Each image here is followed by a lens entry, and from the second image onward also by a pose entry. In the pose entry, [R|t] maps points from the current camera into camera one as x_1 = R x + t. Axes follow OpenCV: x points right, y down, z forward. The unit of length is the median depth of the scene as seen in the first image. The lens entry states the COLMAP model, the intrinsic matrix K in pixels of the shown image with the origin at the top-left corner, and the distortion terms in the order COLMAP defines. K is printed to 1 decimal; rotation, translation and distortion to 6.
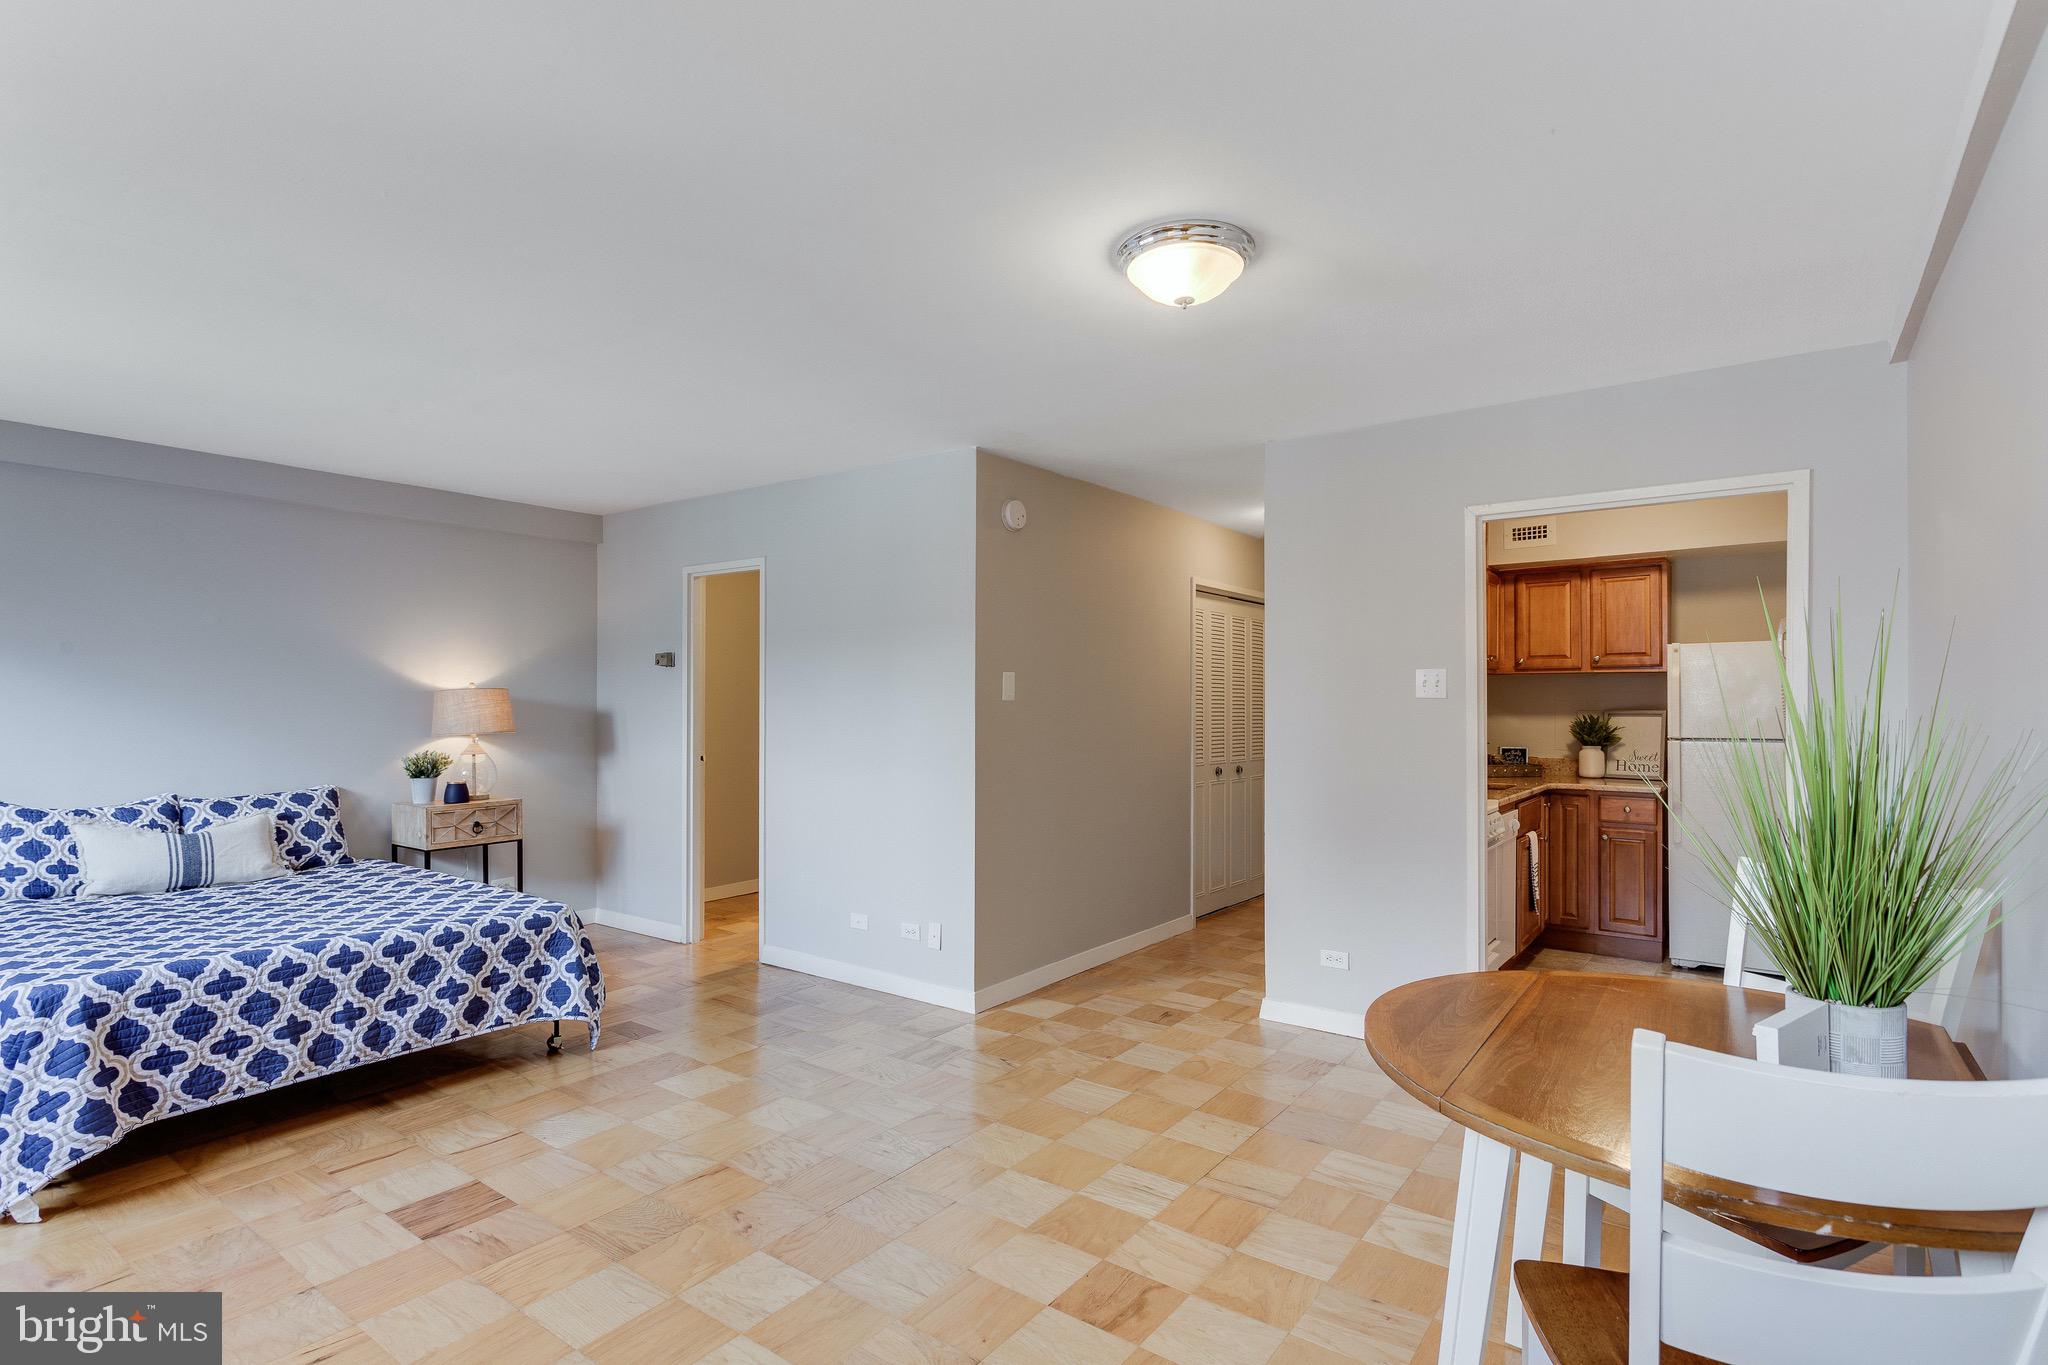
lens RADIAL K [[1006.1, 0, 1026.7], [0, 1006.1, 693.9], [0, 0, 1]] dist [0.001623, -0.000272]
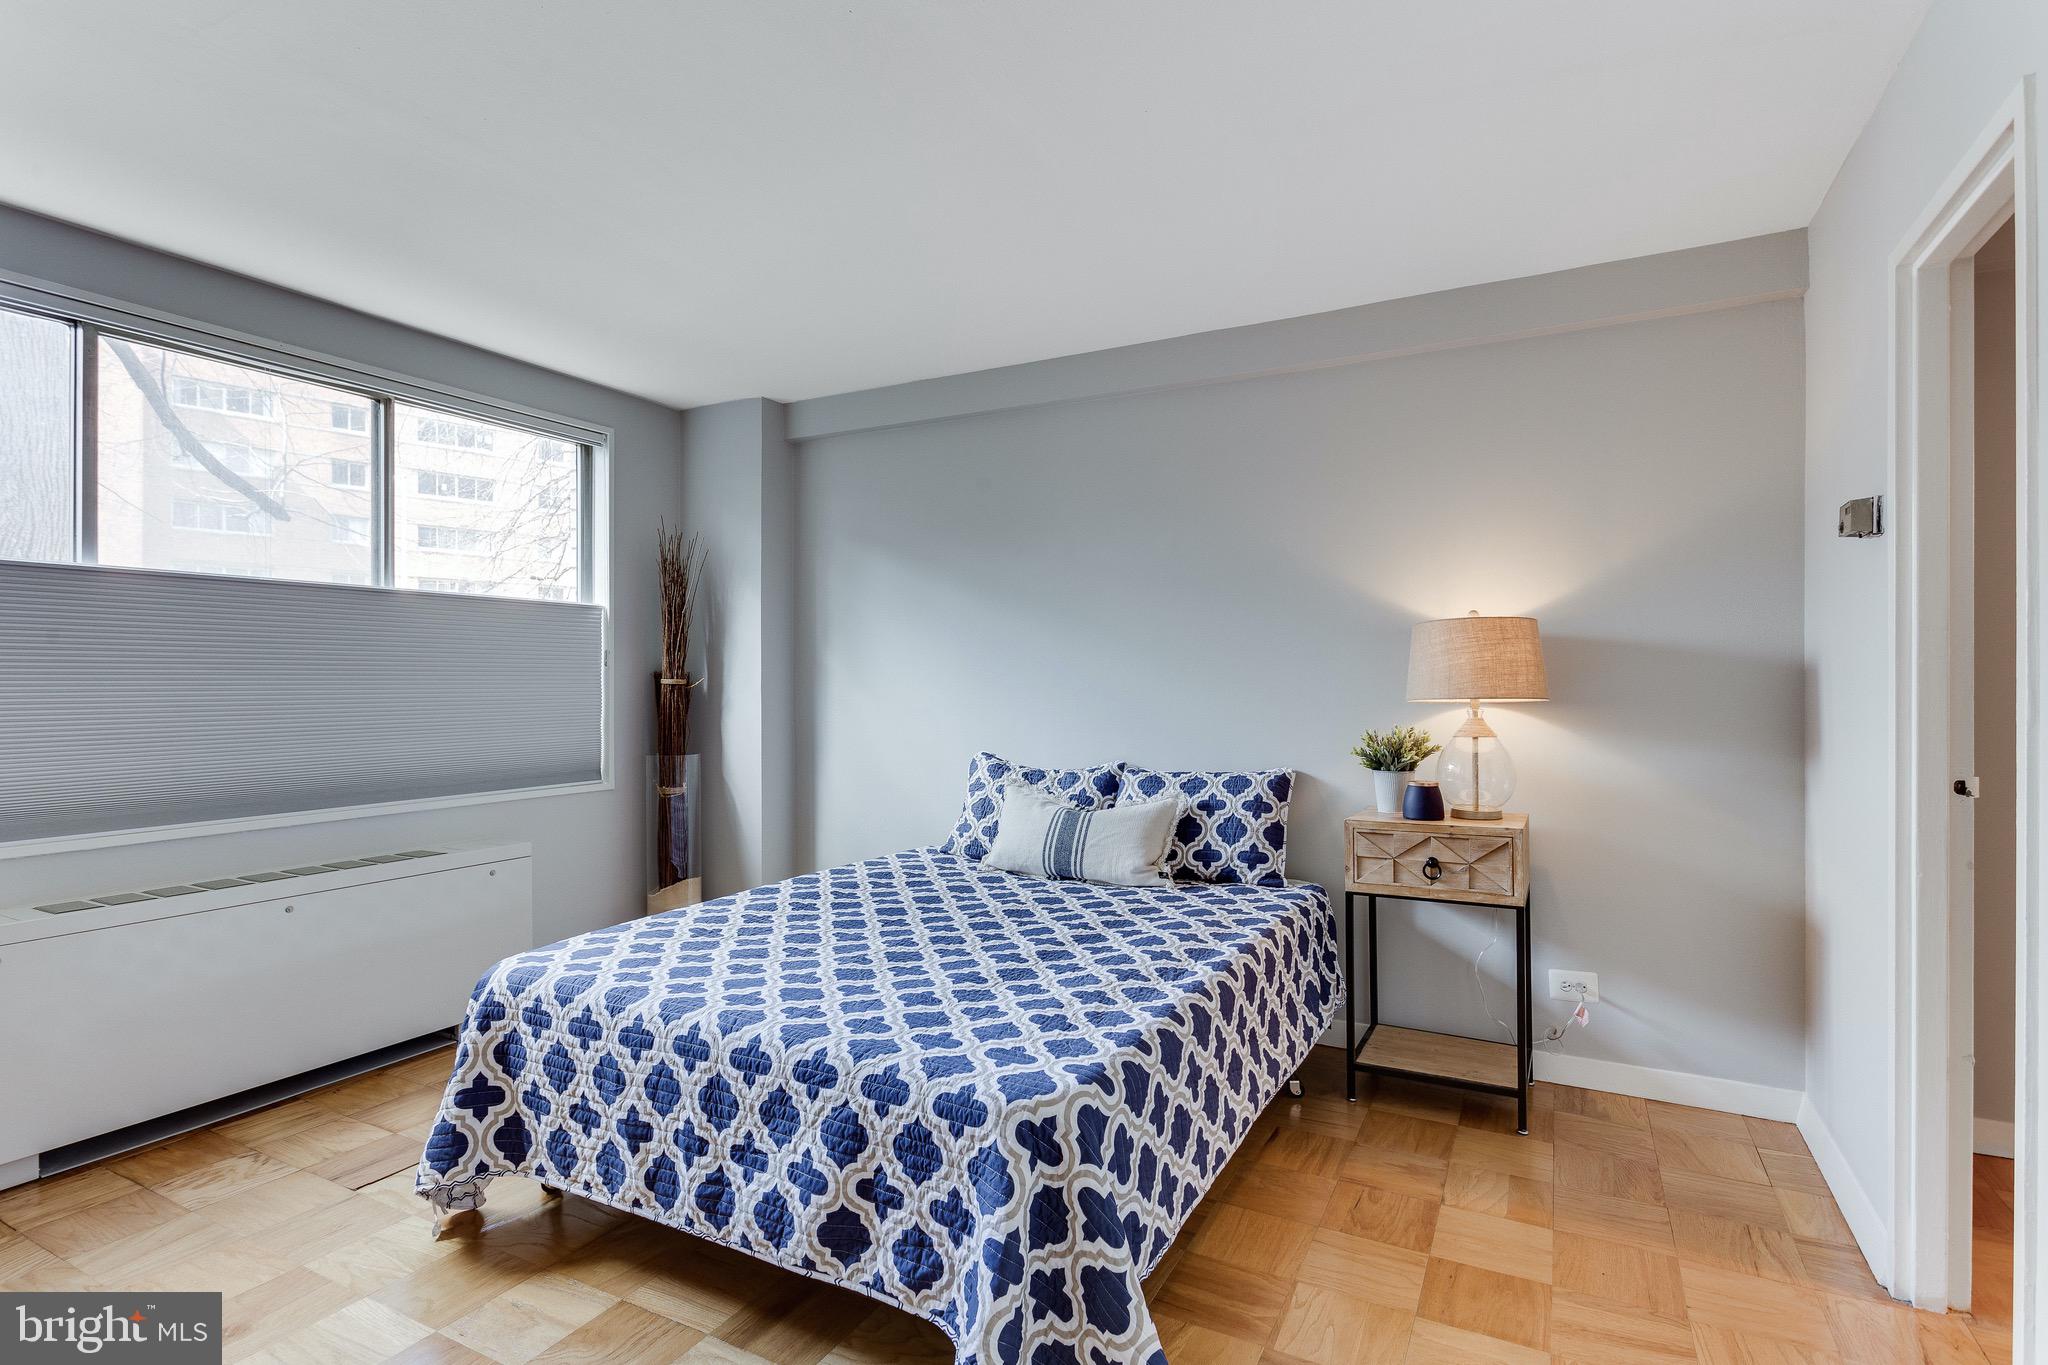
lens RADIAL K [[1009.7, 0, 1018.5], [0, 1009.7, 681.3], [0, 0, 1]] dist [0.004630, -0.000145]
pose [[0.143774, 0.000378, -0.989611, -0.038015], [0.009287, 0.999955, 0.001731, 0.038030], [0.989567, -0.009439, 0.143764, 0.998713]]
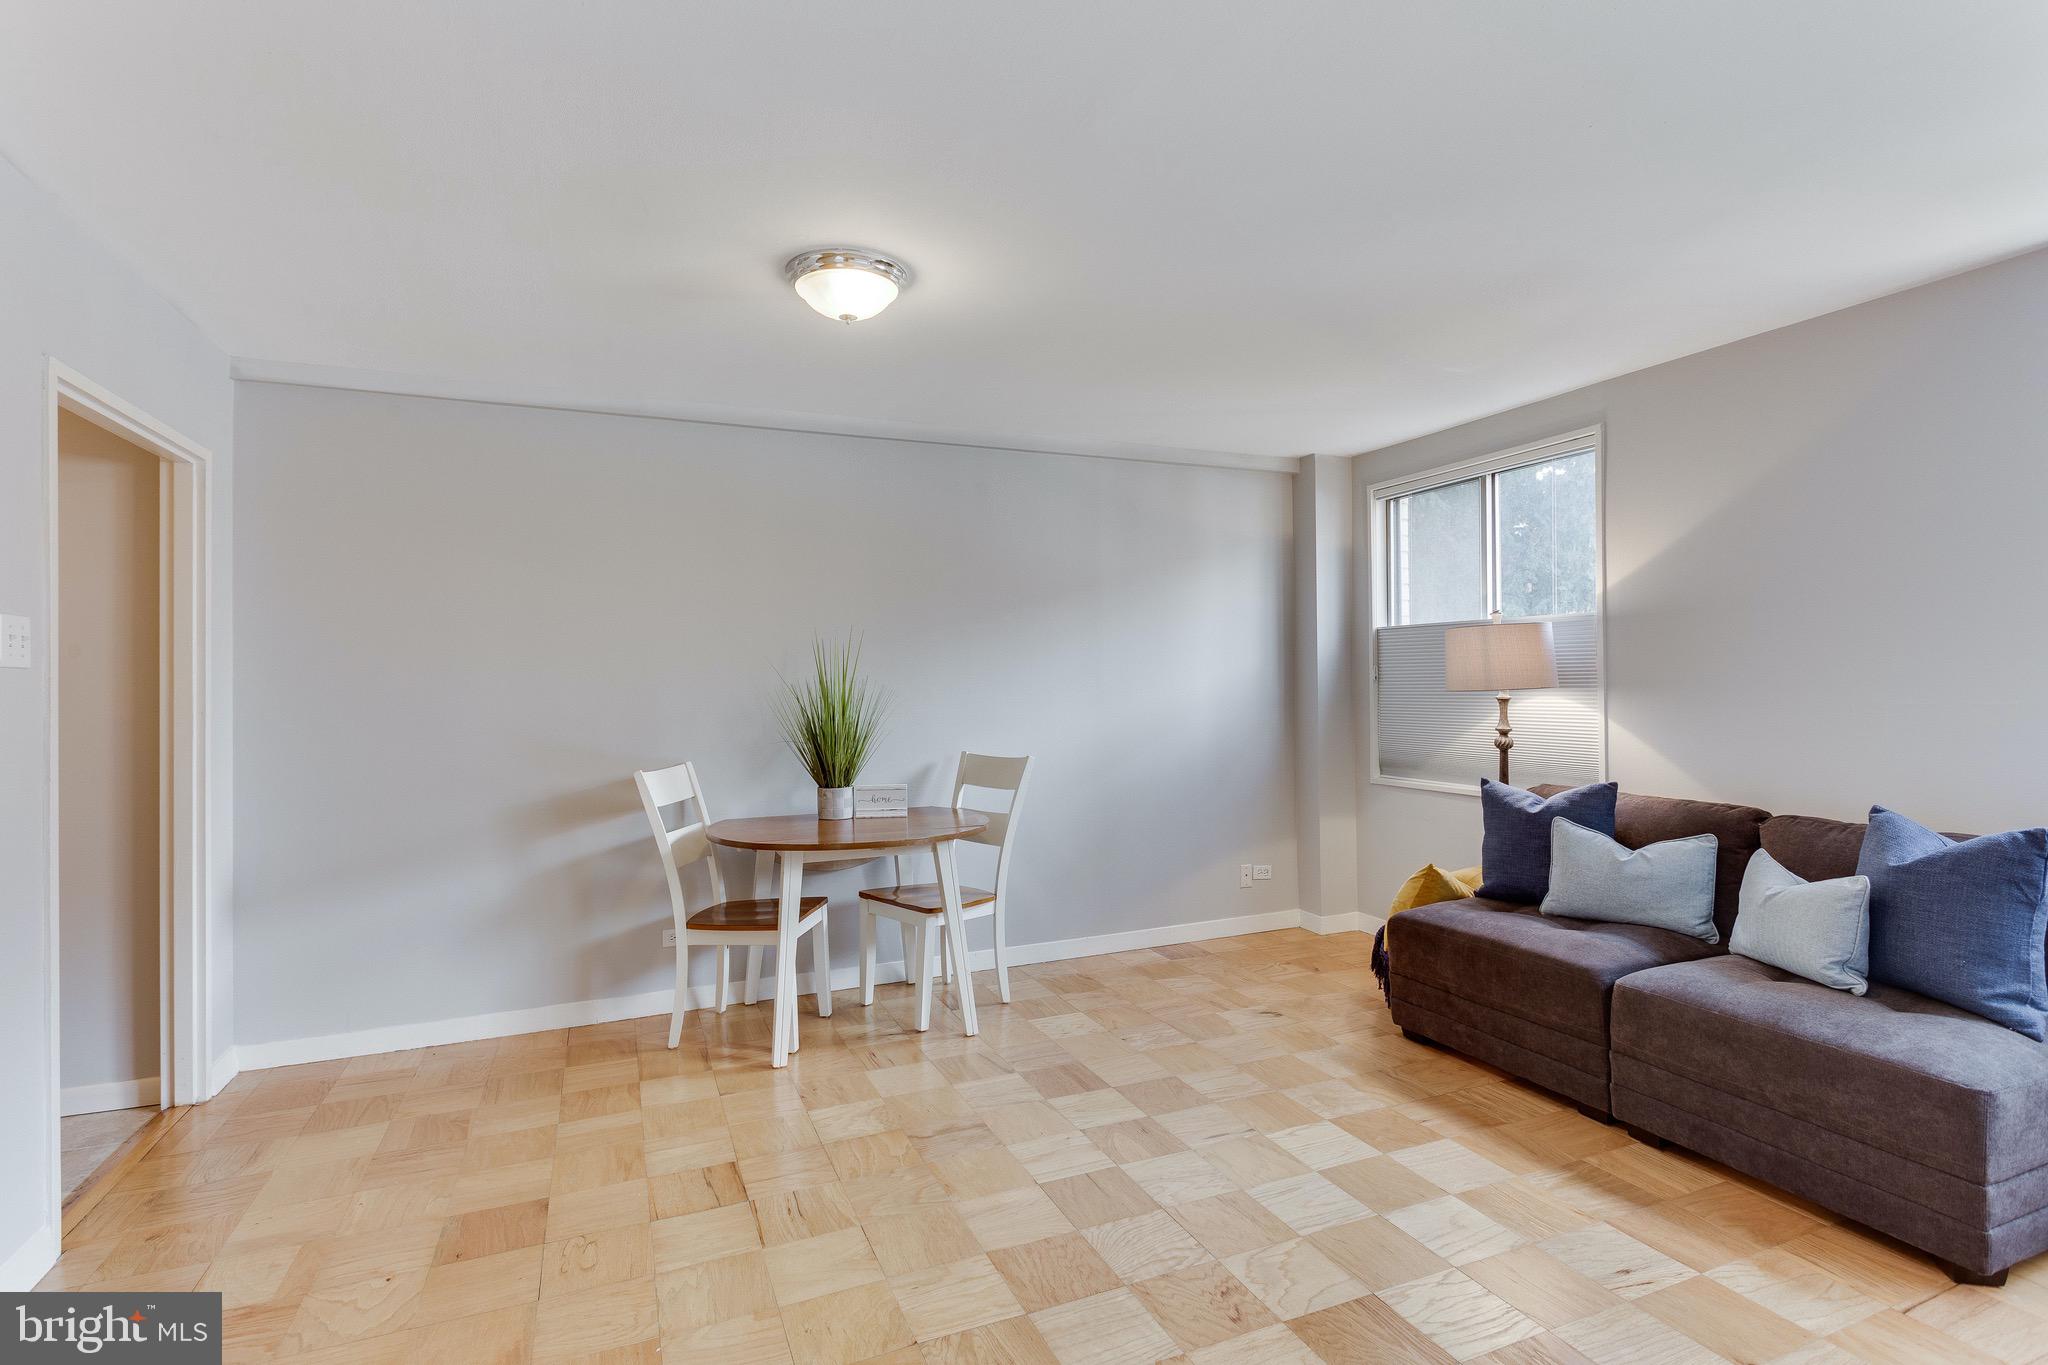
lens RADIAL K [[985.3, 0, 1027.0], [0, 985.3, 676.8], [0, 0, 1]] dist [0.004109, -0.001208]
pose [[-0.864054, 0.011858, 0.503259, -0.398238], [0.006023, 0.999894, -0.013220, 0.021475], [-0.503363, -0.008391, -0.864034, 1.290681]]
